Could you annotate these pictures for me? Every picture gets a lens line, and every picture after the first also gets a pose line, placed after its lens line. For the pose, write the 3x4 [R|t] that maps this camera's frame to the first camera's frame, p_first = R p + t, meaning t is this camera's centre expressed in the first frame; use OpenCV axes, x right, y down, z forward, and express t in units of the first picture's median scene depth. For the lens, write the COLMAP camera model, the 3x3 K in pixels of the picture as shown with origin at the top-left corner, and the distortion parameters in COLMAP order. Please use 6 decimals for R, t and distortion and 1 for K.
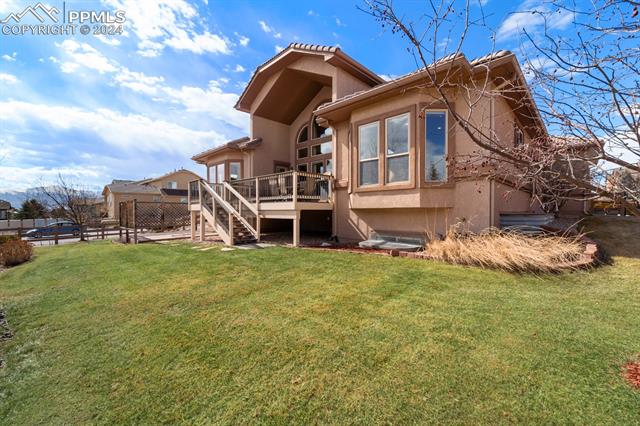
lens RADIAL K [[265.4, 0, 320.0], [0, 265.4, 213.0], [0, 0, 1]] dist [0.000762, 0.000079]
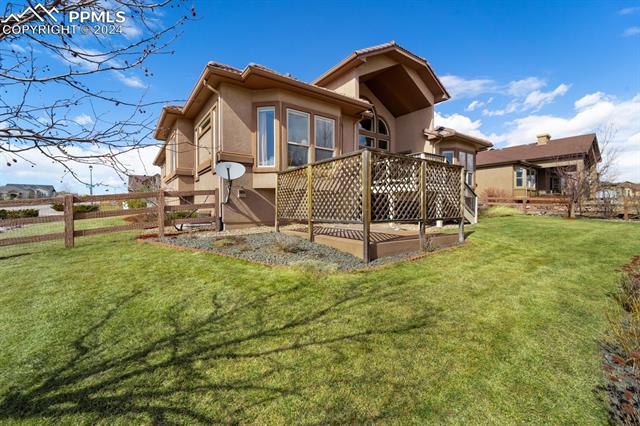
lens RADIAL K [[260.8, 0, 335.4], [0, 260.8, 223.2], [0, 0, 1]] dist [-0.000343, -0.000020]
pose [[0.130756, -0.078511, 0.988301, -1.643997], [0.006689, 0.996907, 0.078309, 0.034774], [-0.991392, -0.003628, 0.130877, 1.436712]]
